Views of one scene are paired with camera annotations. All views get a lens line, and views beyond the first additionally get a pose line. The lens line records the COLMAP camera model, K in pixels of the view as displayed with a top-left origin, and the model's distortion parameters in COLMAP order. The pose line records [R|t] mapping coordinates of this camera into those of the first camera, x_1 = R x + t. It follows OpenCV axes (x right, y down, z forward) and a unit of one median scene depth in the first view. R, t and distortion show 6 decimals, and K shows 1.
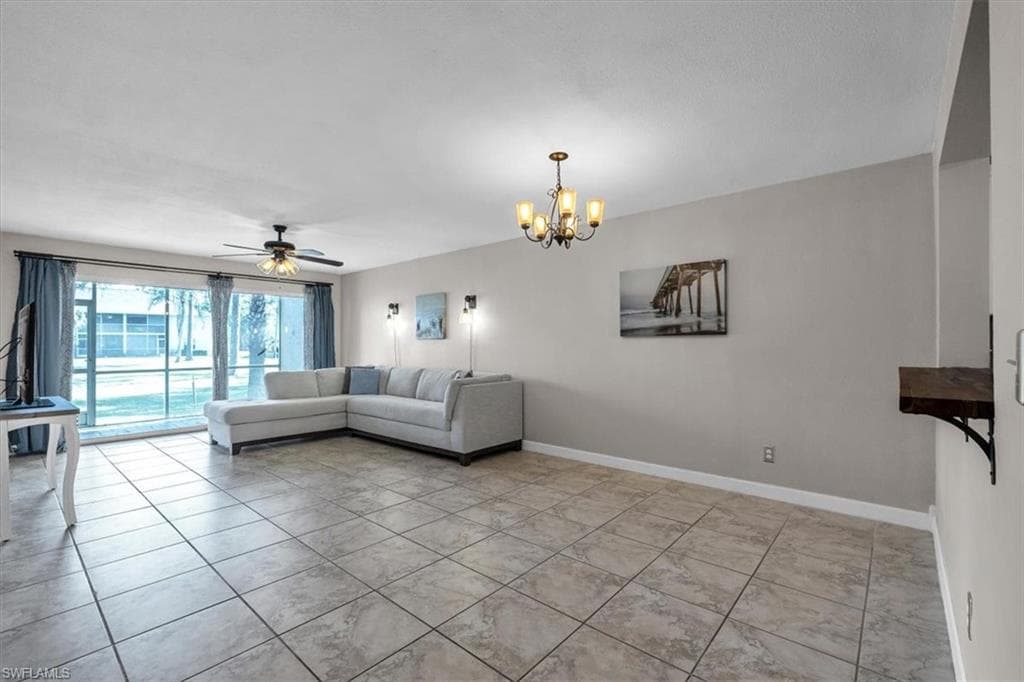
lens RADIAL K [[451.4, 0, 512.0], [0, 451.4, 341.0], [0, 0, 1]] dist [0.000811, 0.000216]
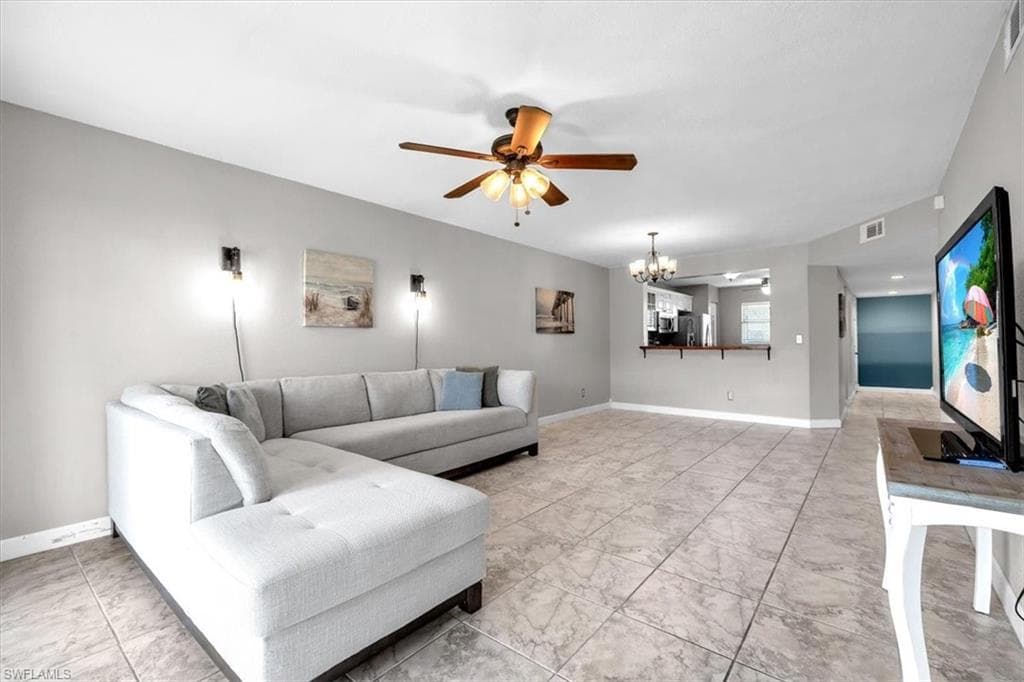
lens RADIAL K [[451.4, 0, 512.0], [0, 451.4, 341.0], [0, 0, 1]] dist [0.000811, 0.000216]
pose [[-0.039243, 0.000217, 0.999230, -1.240365], [-0.010220, 0.999948, -0.000619, 0.018775], [-0.999177, -0.010236, -0.039239, 1.198699]]
